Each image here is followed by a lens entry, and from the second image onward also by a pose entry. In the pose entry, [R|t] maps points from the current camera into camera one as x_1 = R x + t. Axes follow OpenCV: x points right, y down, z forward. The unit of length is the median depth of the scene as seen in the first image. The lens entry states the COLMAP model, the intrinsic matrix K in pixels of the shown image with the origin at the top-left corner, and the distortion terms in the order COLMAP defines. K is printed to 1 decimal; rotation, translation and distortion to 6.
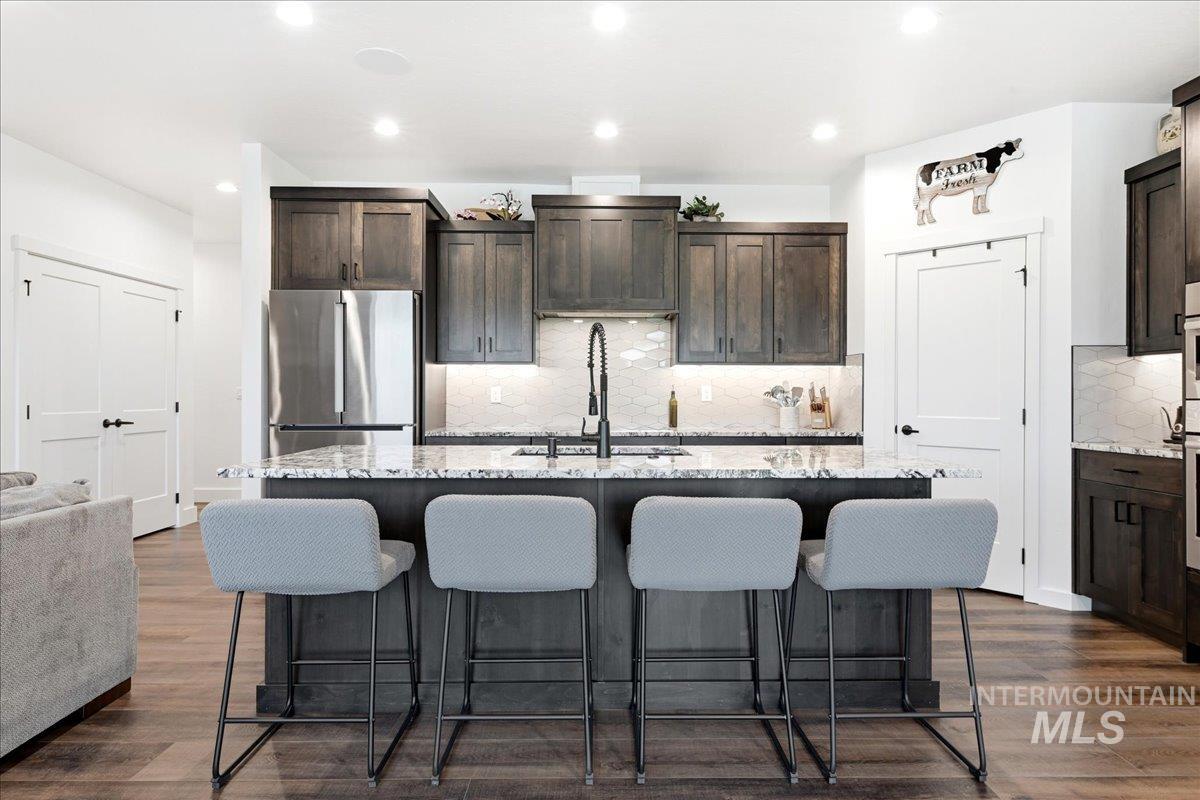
lens RADIAL K [[667.6, 0, 600.0], [0, 667.6, 400.0], [0, 0, 1]] dist [-0.001537, -0.000338]
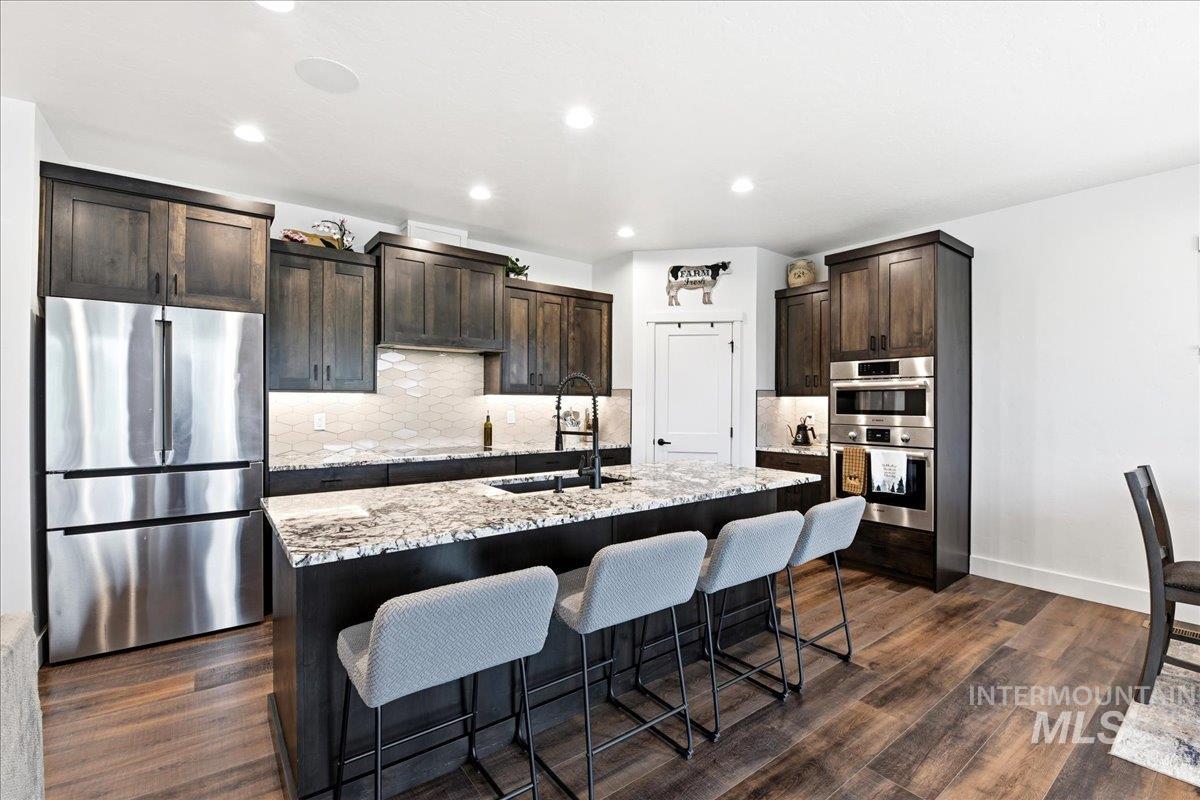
lens RADIAL K [[523.2, 0, 607.7], [0, 523.2, 401.0], [0, 0, 1]] dist [-0.017034, -0.000615]
pose [[0.796523, 0.001919, 0.604606, -0.329929], [0.002070, 0.999980, -0.005900, -0.039086], [-0.604605, 0.005951, 0.796503, 0.144521]]
